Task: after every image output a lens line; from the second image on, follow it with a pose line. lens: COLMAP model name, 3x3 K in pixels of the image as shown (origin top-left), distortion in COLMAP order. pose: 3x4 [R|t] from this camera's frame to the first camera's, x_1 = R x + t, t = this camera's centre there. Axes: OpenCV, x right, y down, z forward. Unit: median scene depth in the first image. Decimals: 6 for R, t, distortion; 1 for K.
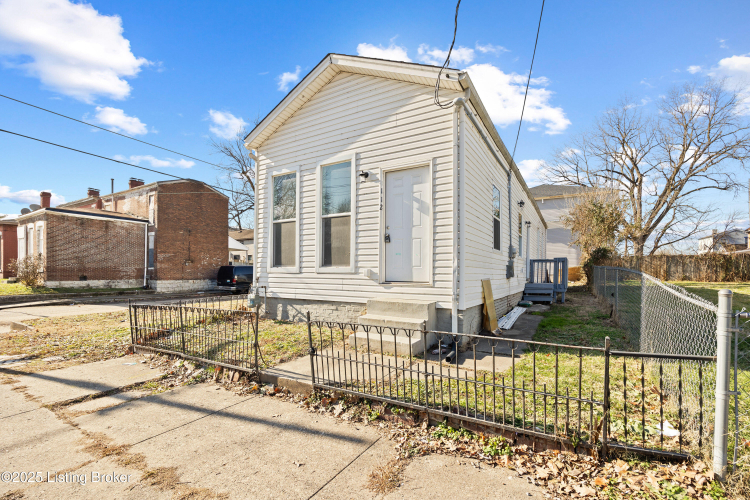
lens RADIAL K [[331.2, 0, 374.7], [0, 331.2, 271.4], [0, 0, 1]] dist [-0.001233, -0.000085]
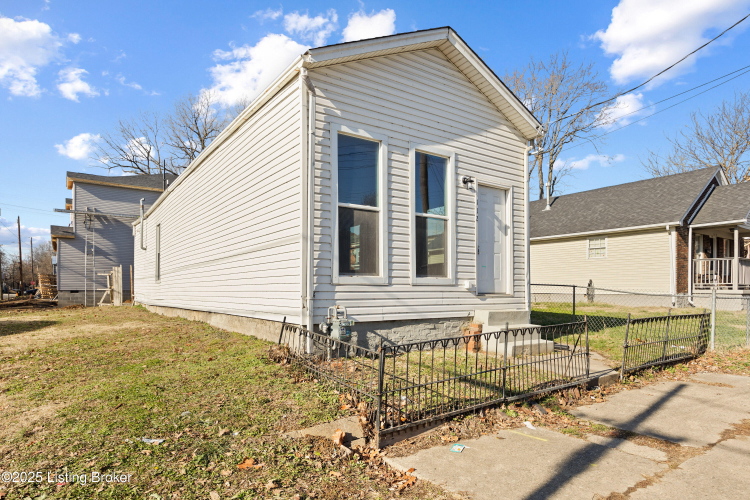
lens RADIAL K [[446.4, 0, 375.0], [0, 446.4, 290.8], [0, 0, 1]] dist [0.000244, -0.000208]
pose [[0.407394, -0.006846, 0.913227, -1.218089], [-0.001698, 0.999964, 0.008254, 0.010481], [-0.913251, -0.004913, 0.407368, 0.674985]]
